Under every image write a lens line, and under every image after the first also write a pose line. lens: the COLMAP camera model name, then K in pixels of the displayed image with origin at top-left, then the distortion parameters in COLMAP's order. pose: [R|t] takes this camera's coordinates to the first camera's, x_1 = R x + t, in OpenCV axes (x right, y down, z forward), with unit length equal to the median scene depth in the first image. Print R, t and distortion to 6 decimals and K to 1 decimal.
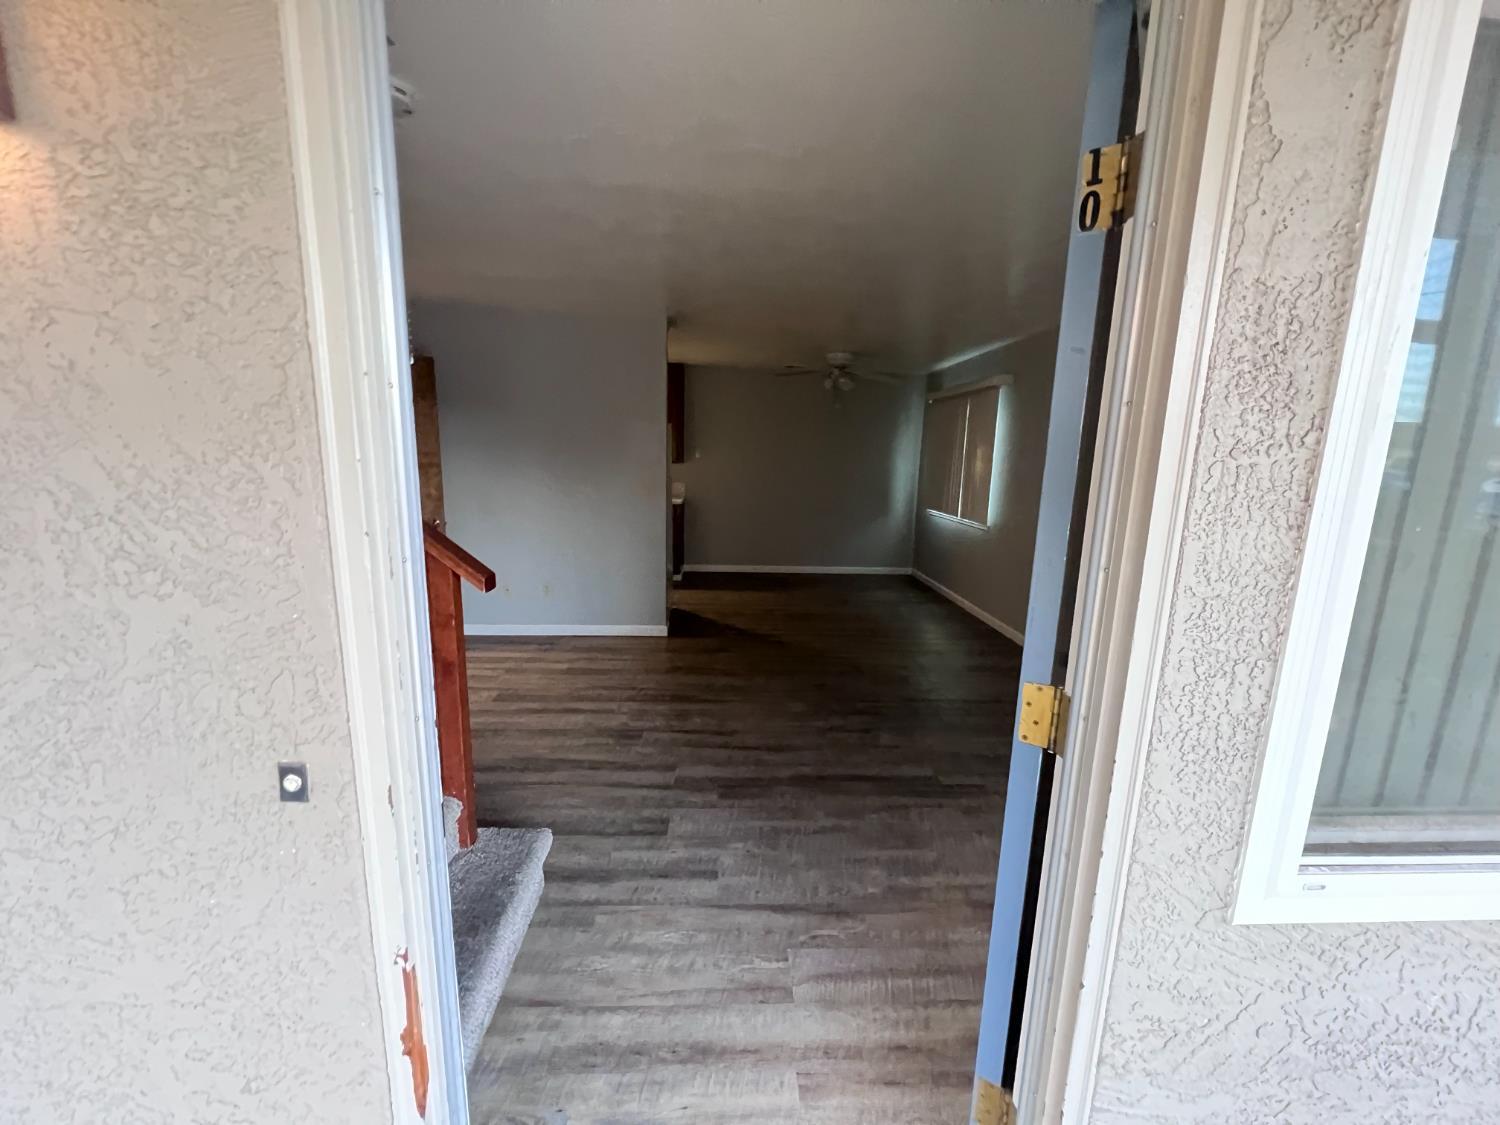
lens RADIAL K [[600.6, 0, 750.0], [0, 600.6, 562.5], [0, 0, 1]] dist [-0.001808, -0.000384]
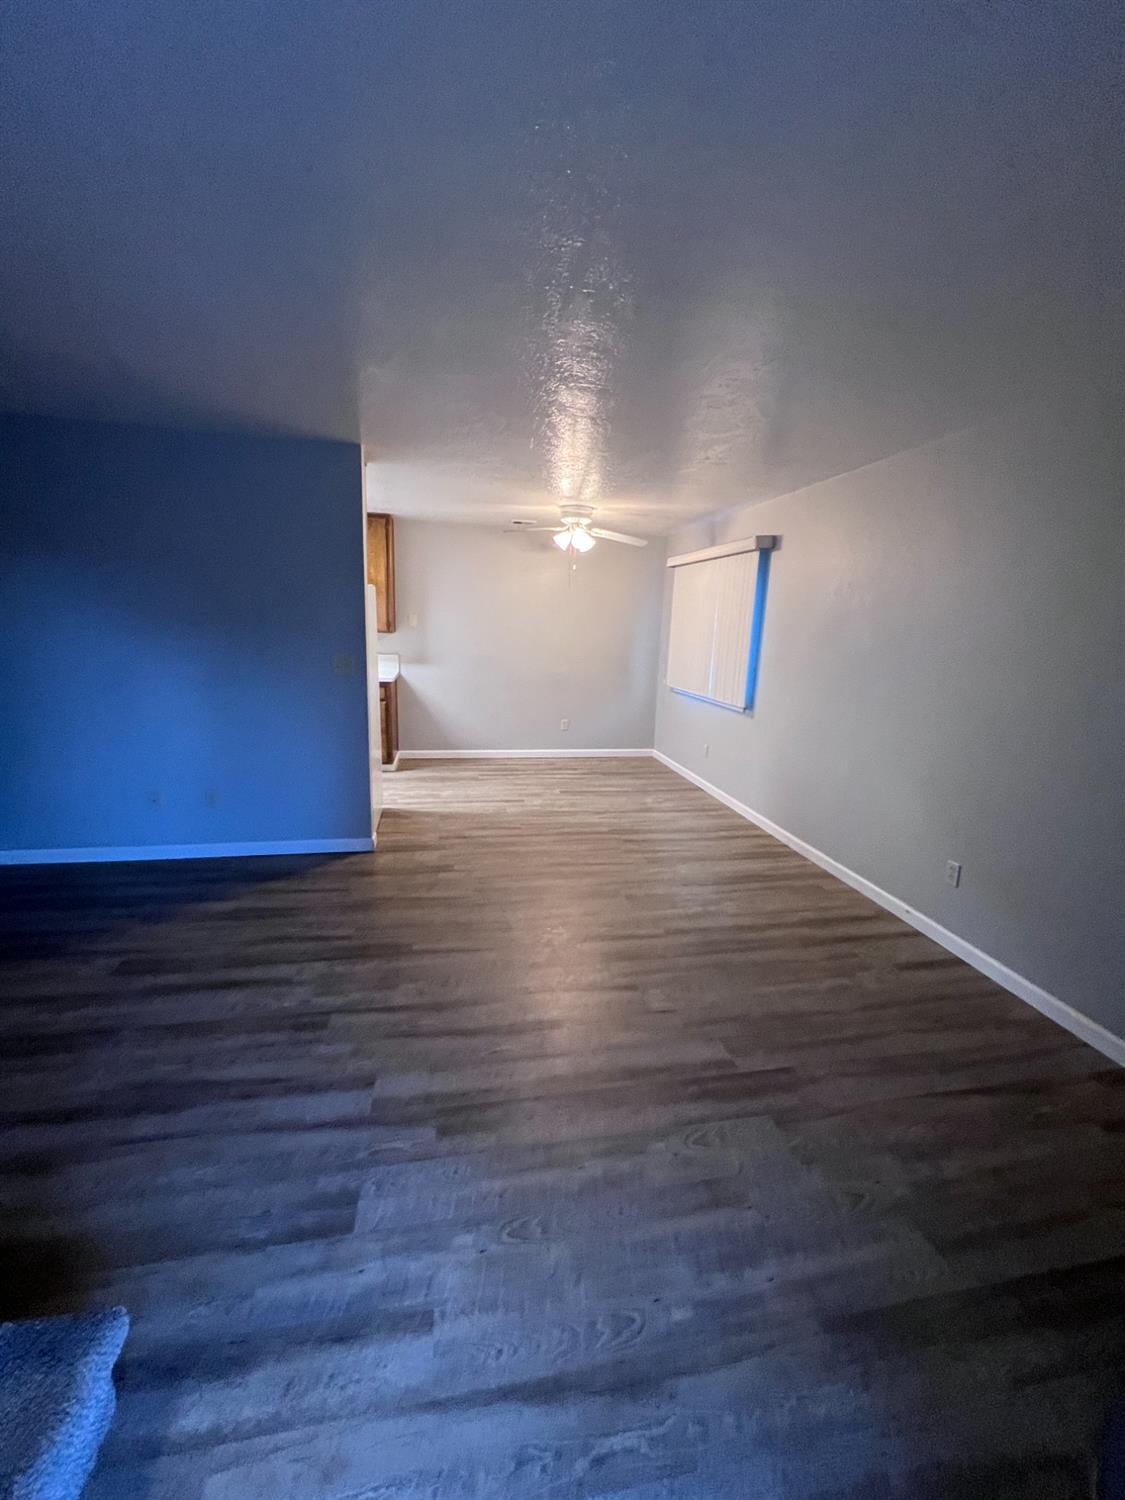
lens RADIAL K [[600.6, 0, 562.5], [0, 600.6, 750.0], [0, 0, 1]] dist [-0.001808, -0.000384]
pose [[0.989595, -0.024371, 0.141802, 0.003605], [0.019435, 0.999160, 0.036085, -0.073546], [-0.142563, -0.032954, 0.989237, 0.348489]]
